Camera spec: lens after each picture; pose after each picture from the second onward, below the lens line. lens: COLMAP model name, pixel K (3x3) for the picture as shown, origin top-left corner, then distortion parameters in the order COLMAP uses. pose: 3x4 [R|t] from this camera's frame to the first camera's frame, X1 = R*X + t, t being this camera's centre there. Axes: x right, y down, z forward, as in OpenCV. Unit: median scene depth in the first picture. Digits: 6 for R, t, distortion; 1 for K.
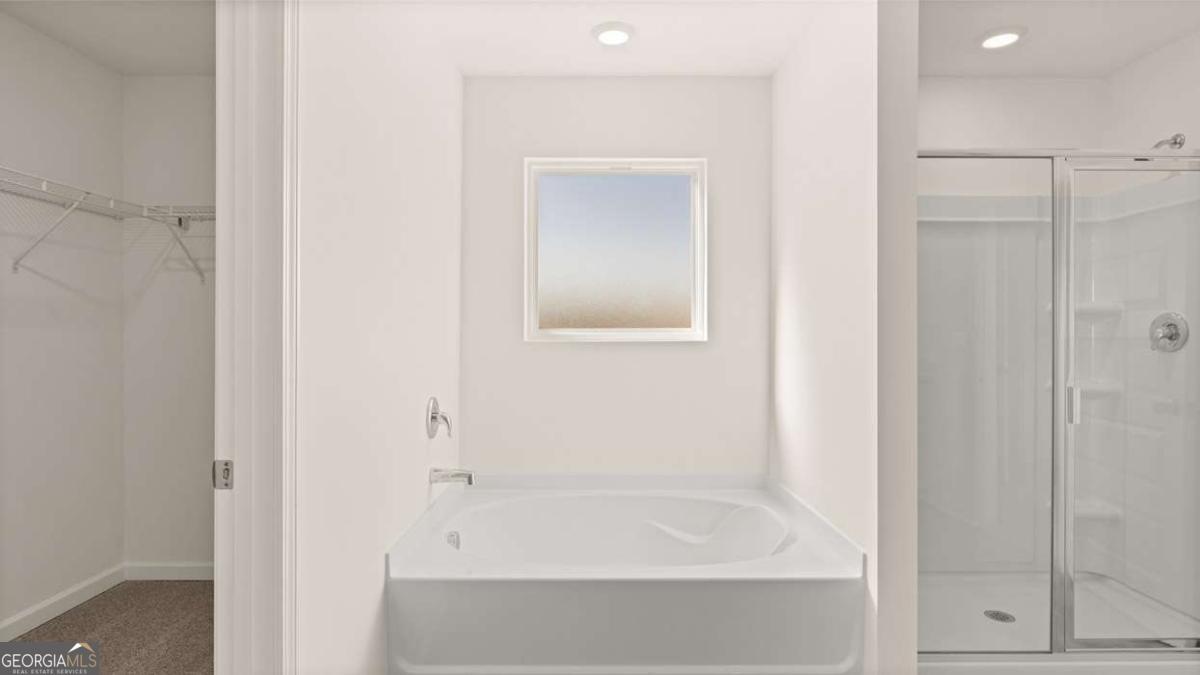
lens RADIAL K [[601.5, 0, 600.0], [0, 601.5, 337.5], [0, 0, 1]] dist [-0.002496, -0.001487]
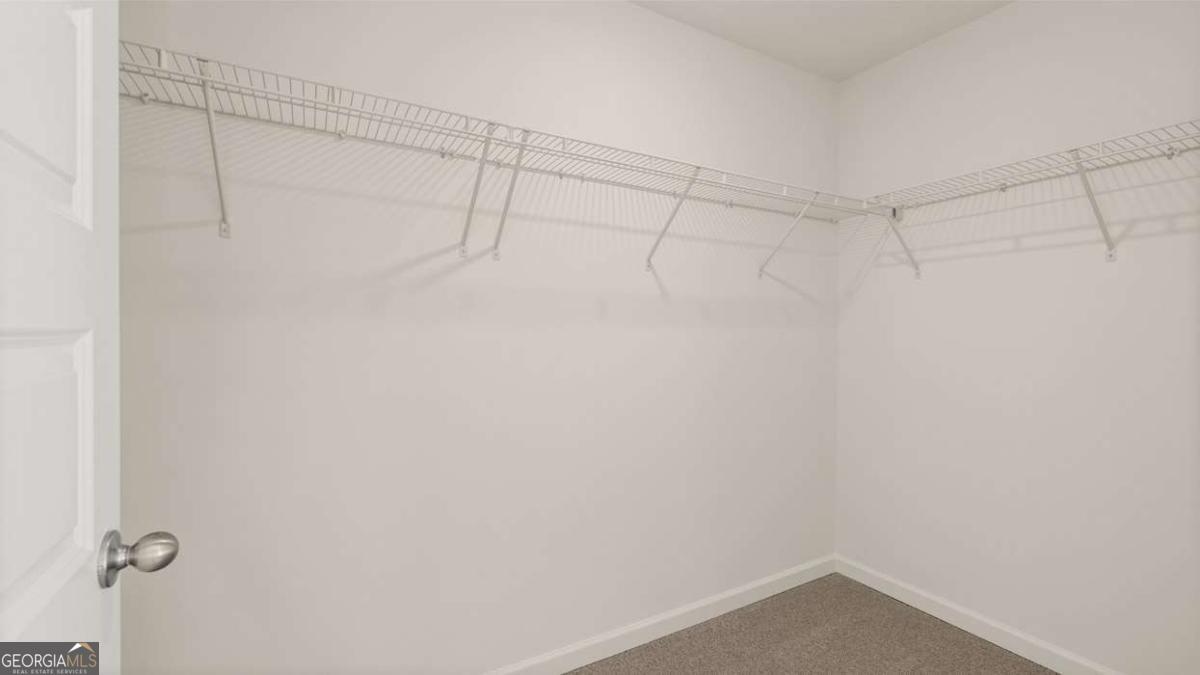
lens RADIAL K [[506.3, 0, 600.0], [0, 506.3, 337.5], [0, 0, 1]] dist [0.000317, 0.000081]
pose [[0.493411, 0.009882, -0.869740, -0.244489], [-0.009852, 0.999935, 0.005772, 0.000888], [0.869740, 0.005721, 0.493476, 0.221215]]
